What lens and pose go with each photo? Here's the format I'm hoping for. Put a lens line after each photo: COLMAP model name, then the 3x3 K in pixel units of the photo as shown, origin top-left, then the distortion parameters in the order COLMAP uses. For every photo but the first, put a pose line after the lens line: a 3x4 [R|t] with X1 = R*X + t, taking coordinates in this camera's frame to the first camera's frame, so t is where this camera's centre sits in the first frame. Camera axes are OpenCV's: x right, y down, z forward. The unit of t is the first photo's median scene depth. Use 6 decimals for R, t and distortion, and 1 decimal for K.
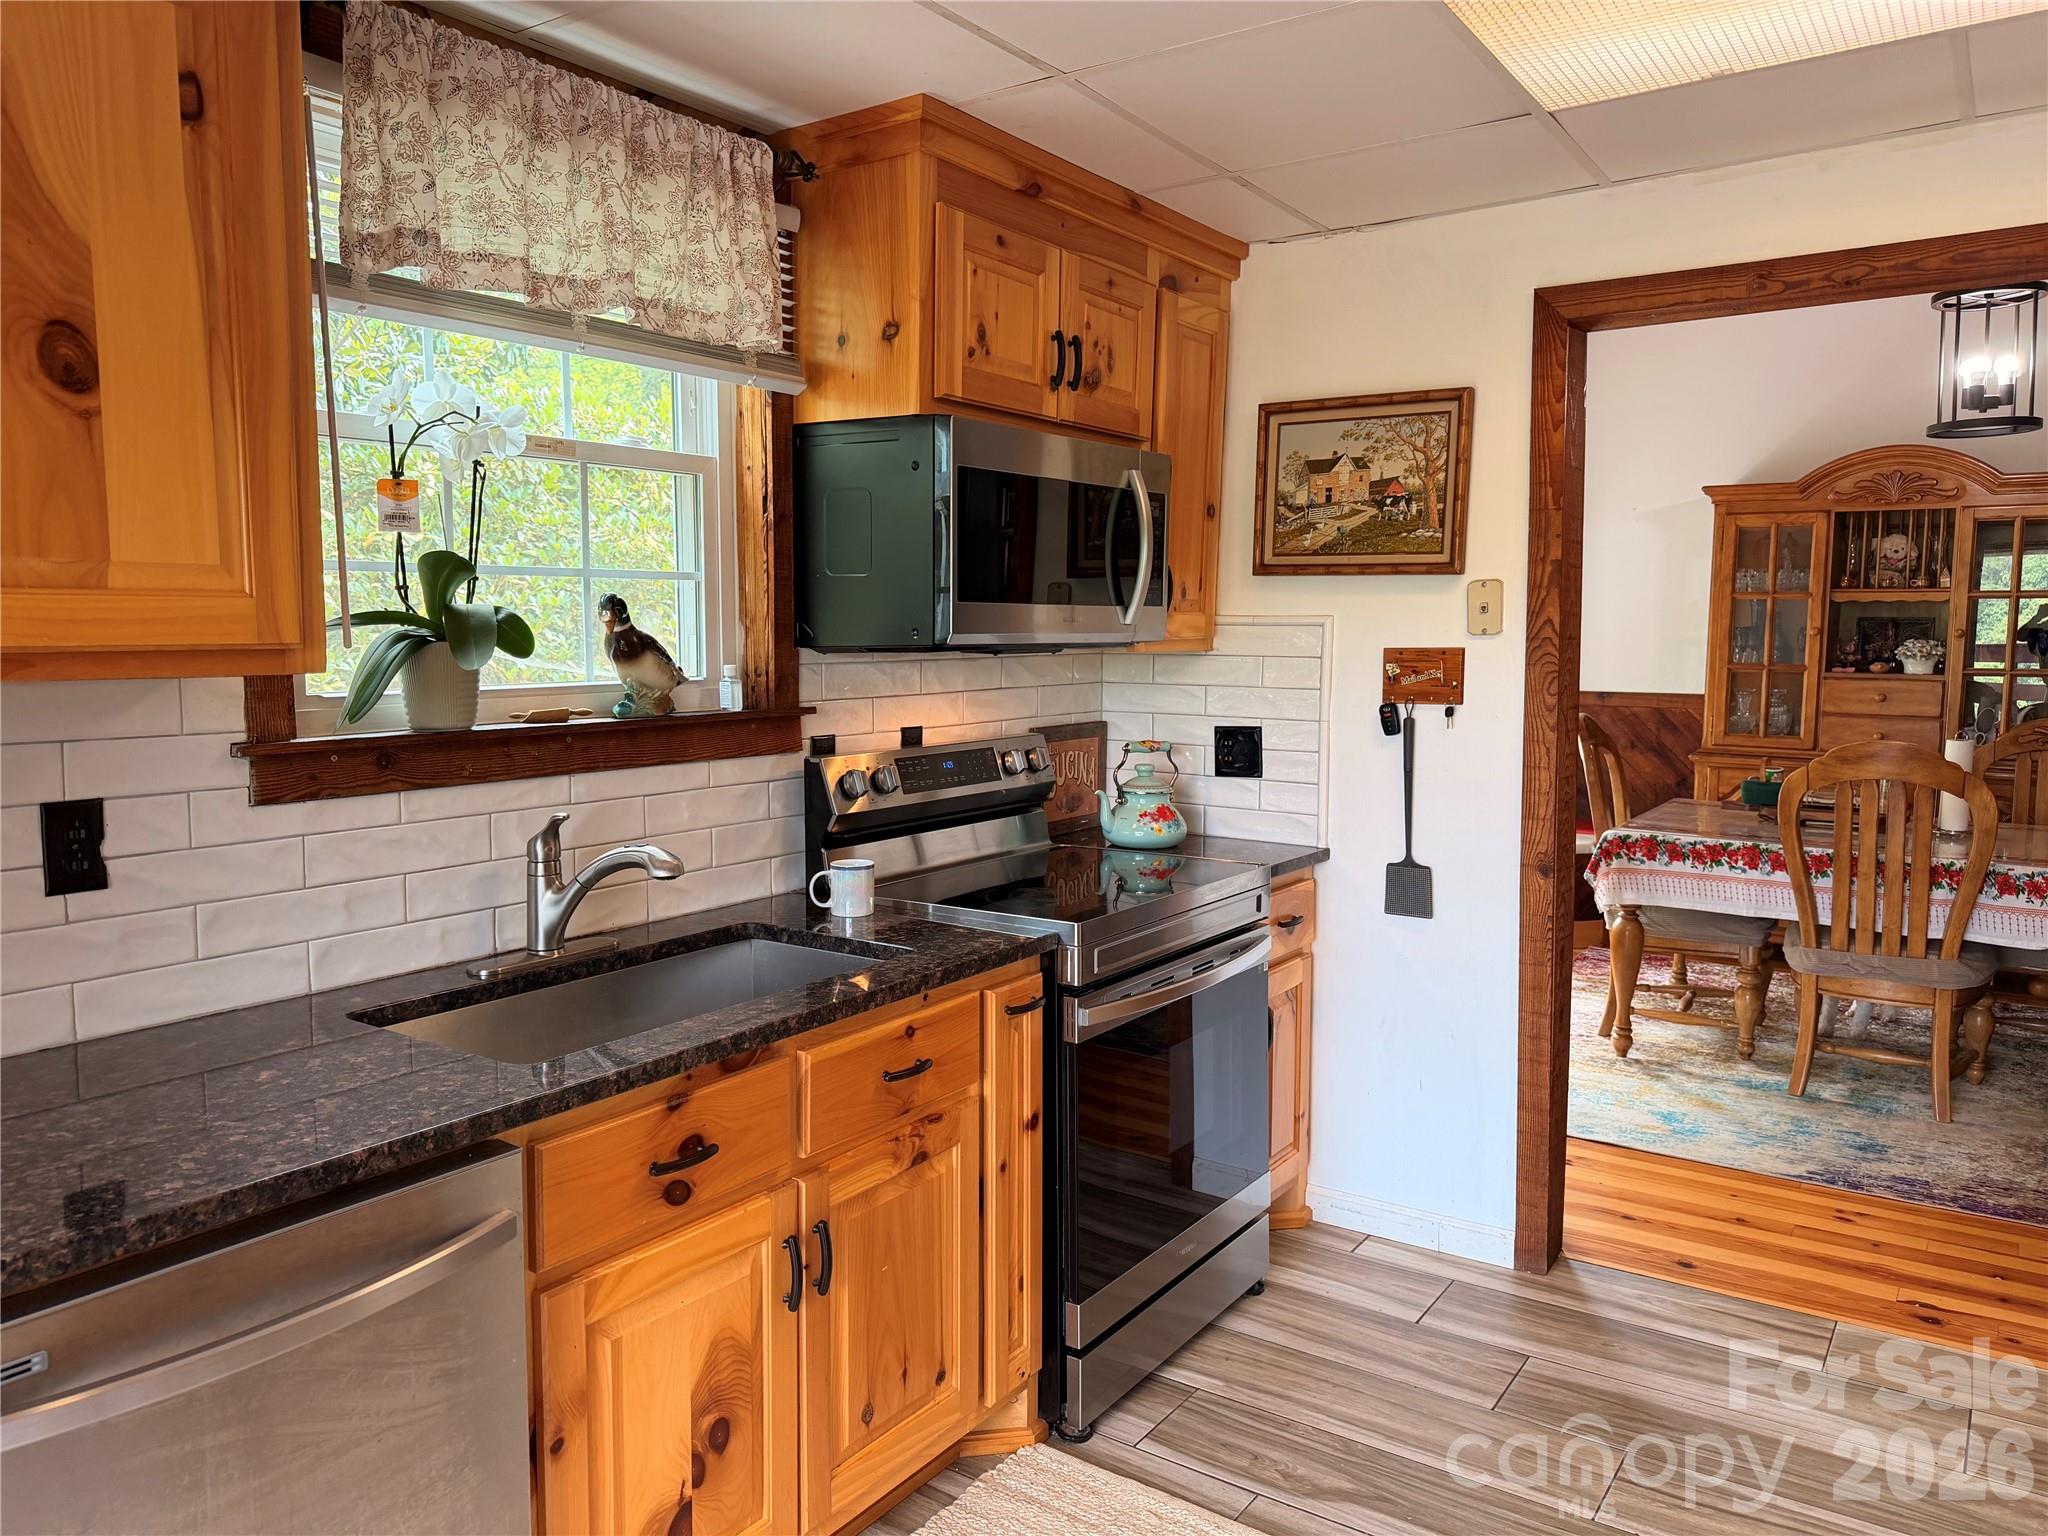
lens RADIAL K [[1447.2, 0, 1018.9], [0, 1447.2, 779.2], [0, 0, 1]] dist [0.051285, -0.067153]
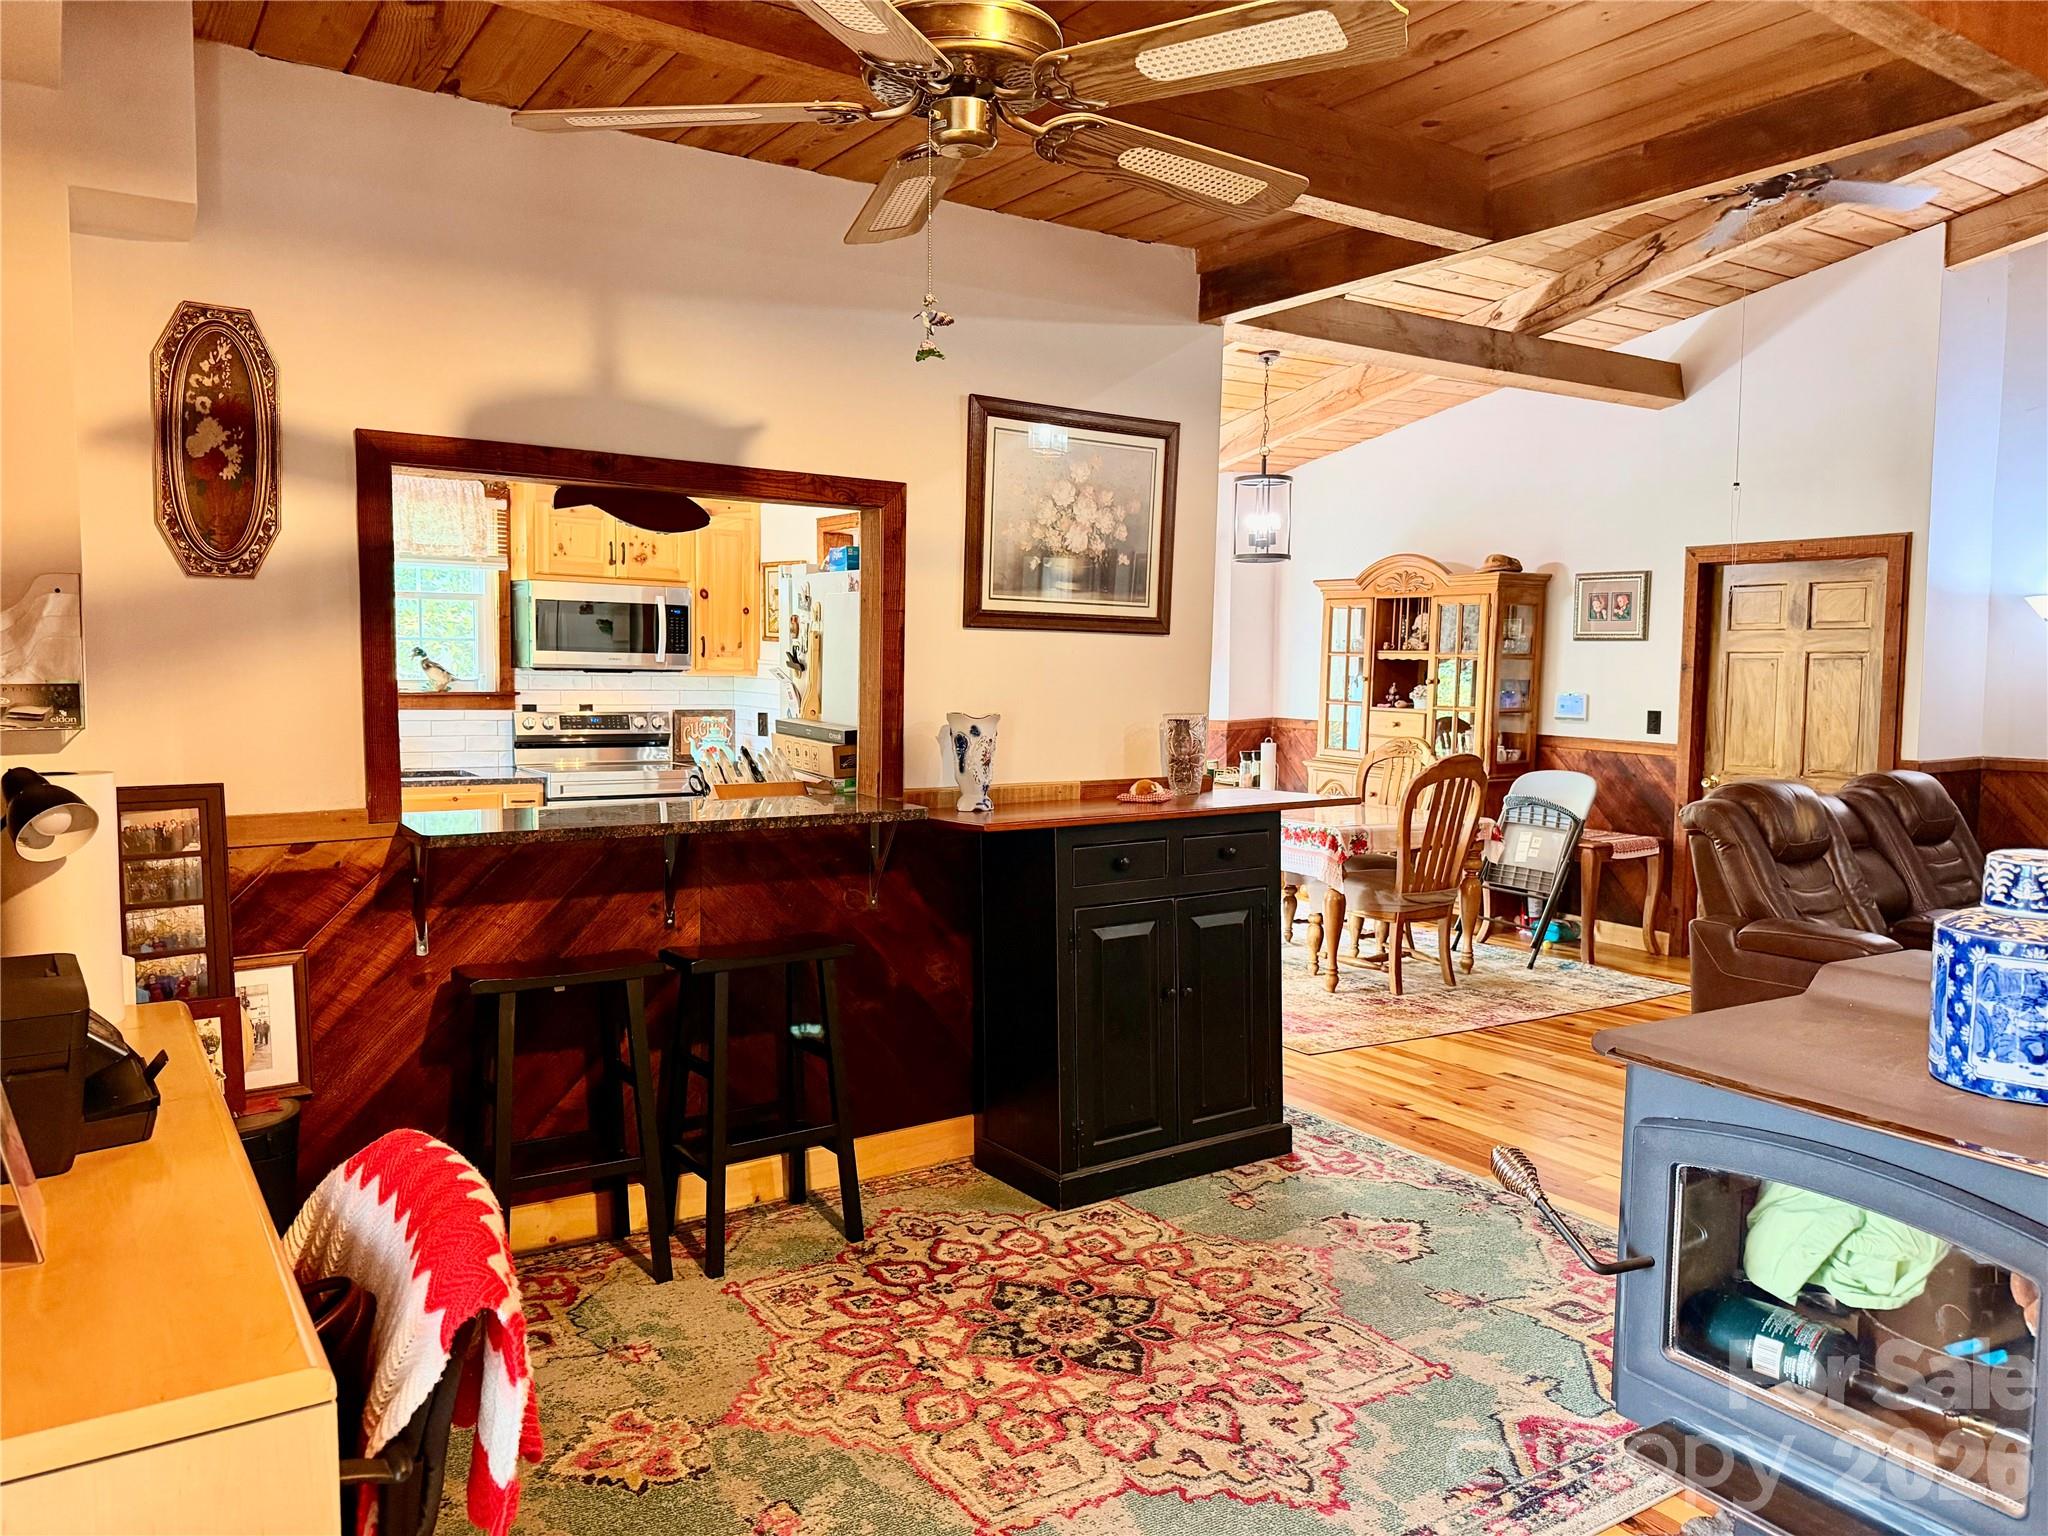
lens RADIAL K [[1447.2, 0, 1014.9], [0, 1447.2, 770.9], [0, 0, 1]] dist [0.051285, -0.067153]
pose [[0.923845, 0.044861, -0.380129, 1.822641], [-0.058162, 0.998029, -0.023570, 0.108844], [0.378323, 0.043884, 0.924633, -1.124589]]
